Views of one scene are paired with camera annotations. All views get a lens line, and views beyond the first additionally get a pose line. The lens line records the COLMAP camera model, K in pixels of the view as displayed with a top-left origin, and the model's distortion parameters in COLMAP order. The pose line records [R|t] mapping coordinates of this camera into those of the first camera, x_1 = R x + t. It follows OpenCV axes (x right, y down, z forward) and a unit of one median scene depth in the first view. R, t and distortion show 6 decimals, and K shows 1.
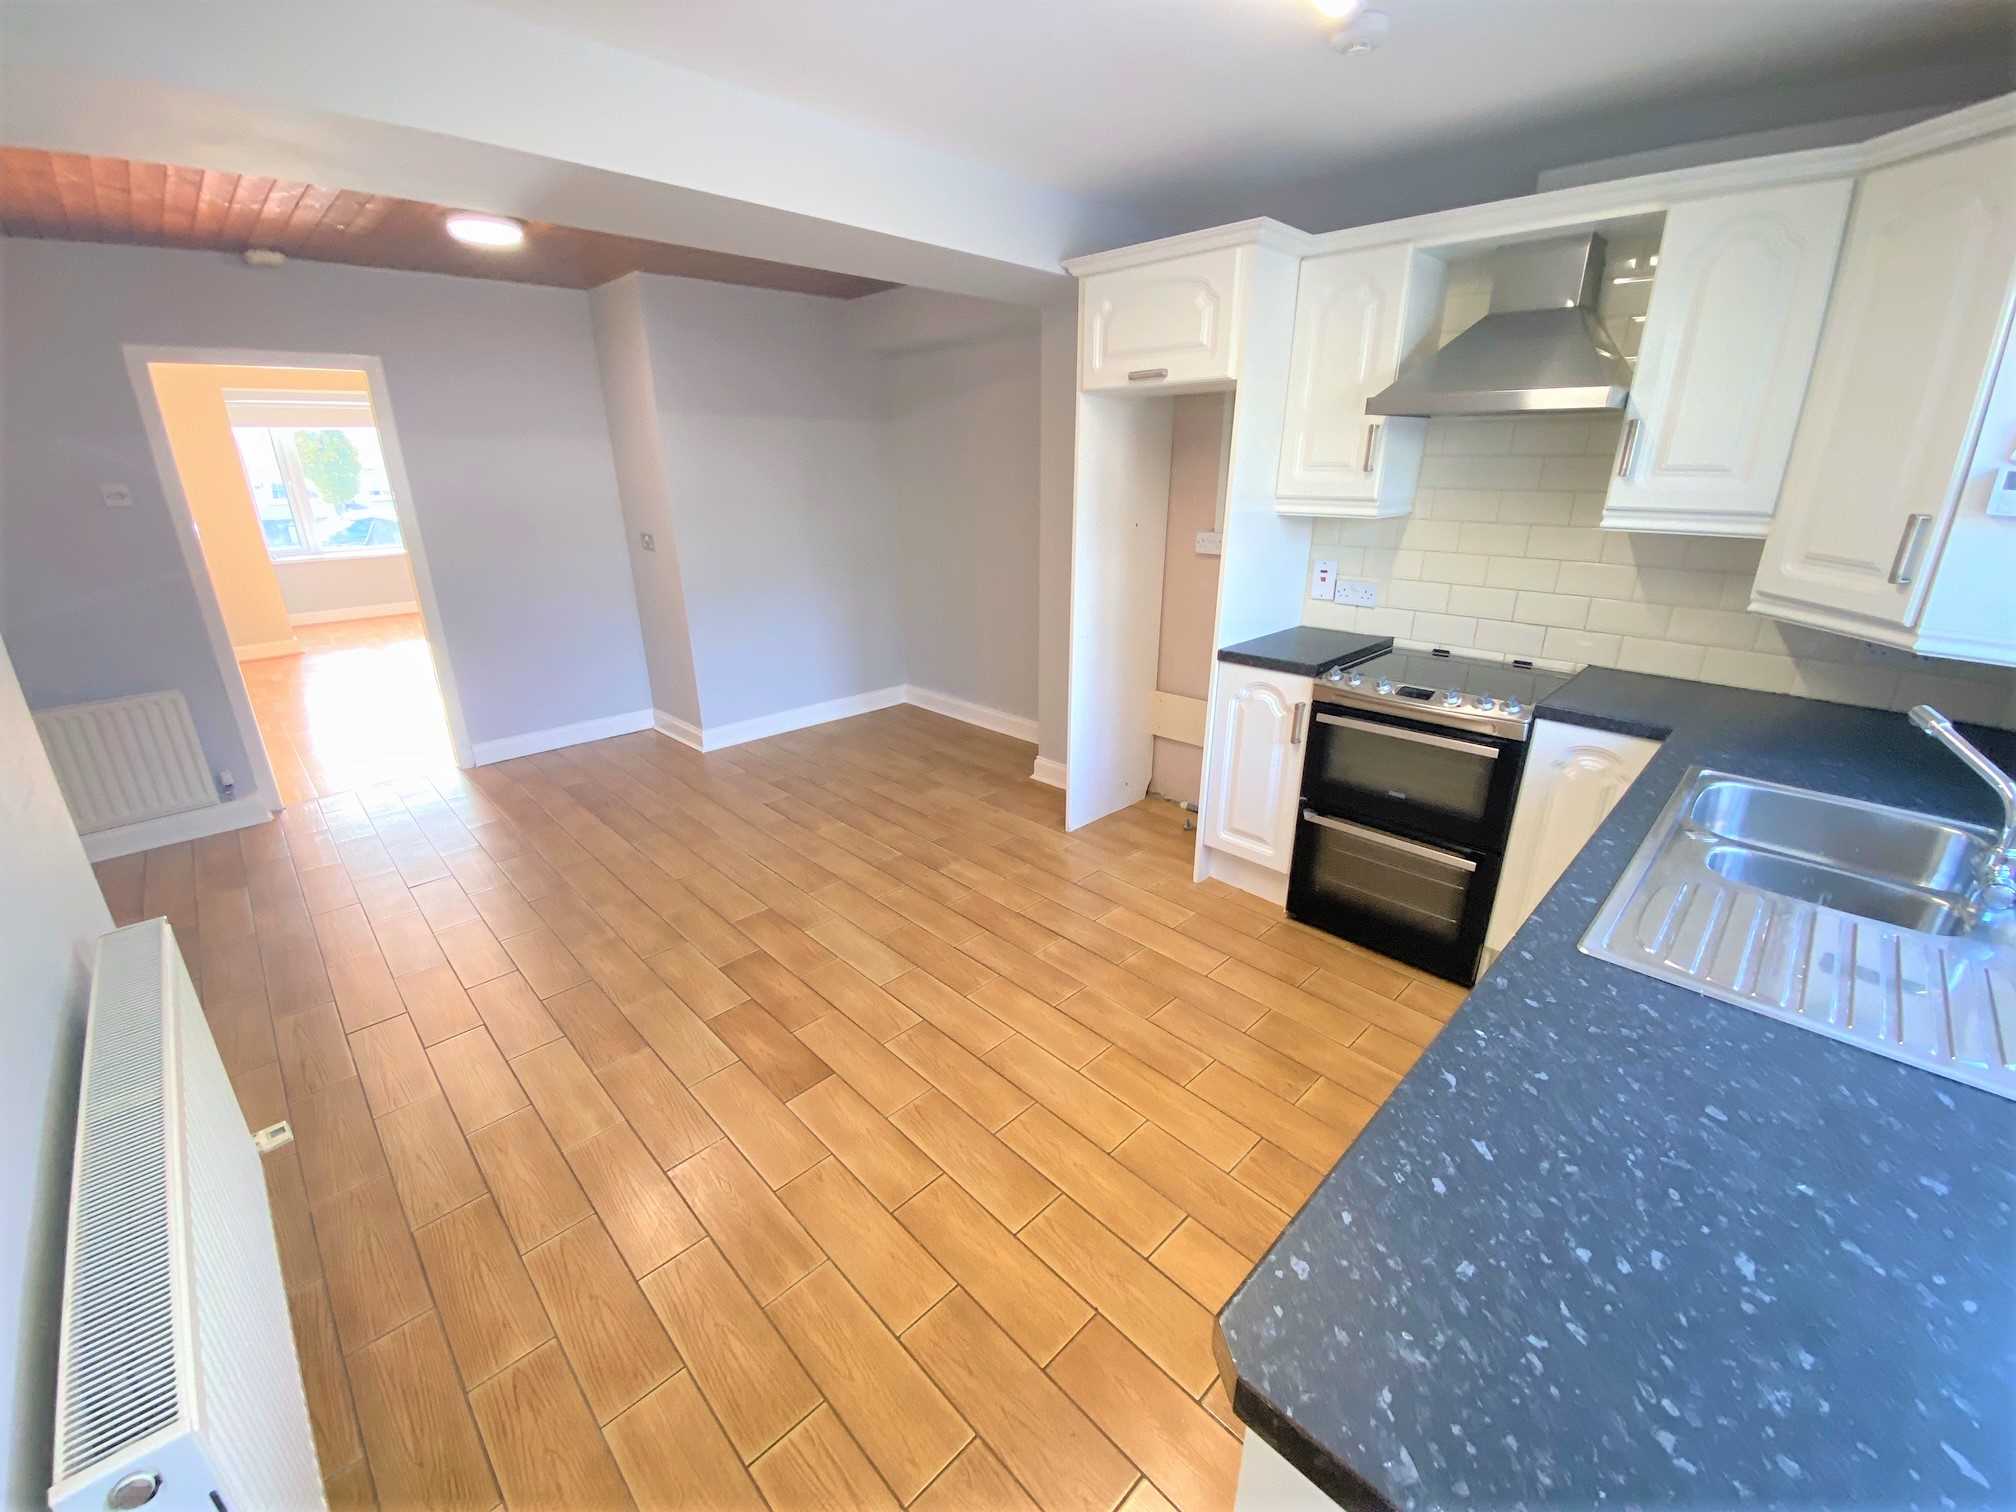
lens RADIAL K [[817.4, 0, 1005.0], [0, 817.4, 752.9], [0, 0, 1]] dist [0.039987, -0.030778]
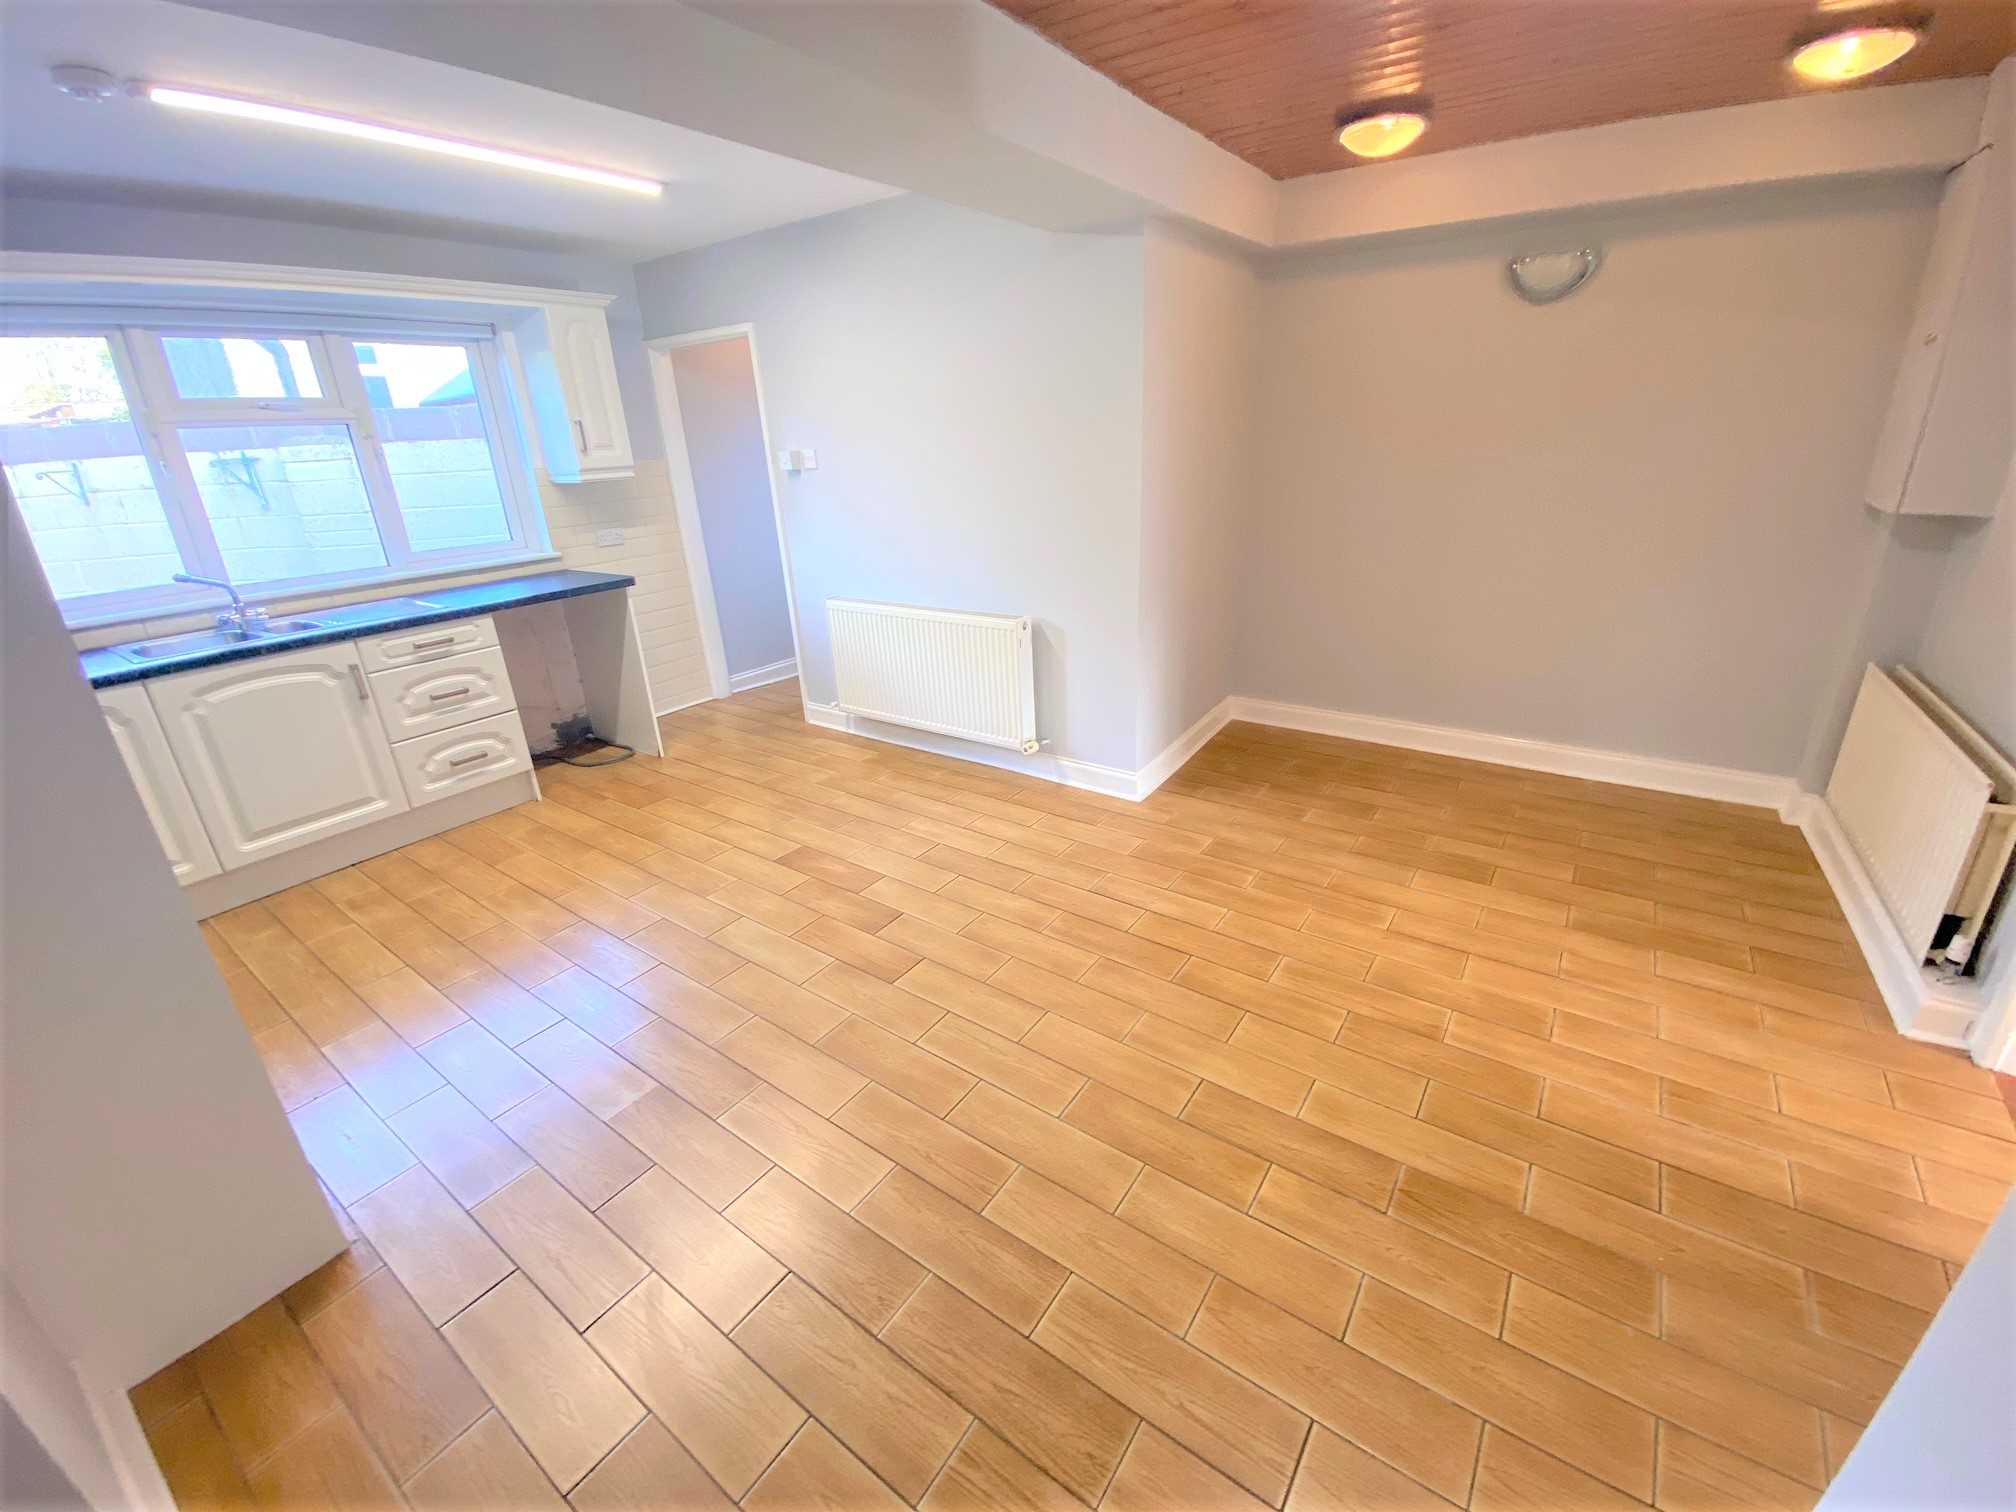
lens RADIAL K [[817.4, 0, 1005.0], [0, 817.4, 752.9], [0, 0, 1]] dist [0.039987, -0.030778]
pose [[-0.982578, 0.112100, -0.148239, -0.352842], [-0.012886, 0.754603, 0.656055, -0.598562], [0.185405, 0.646535, -0.740012, 1.712850]]
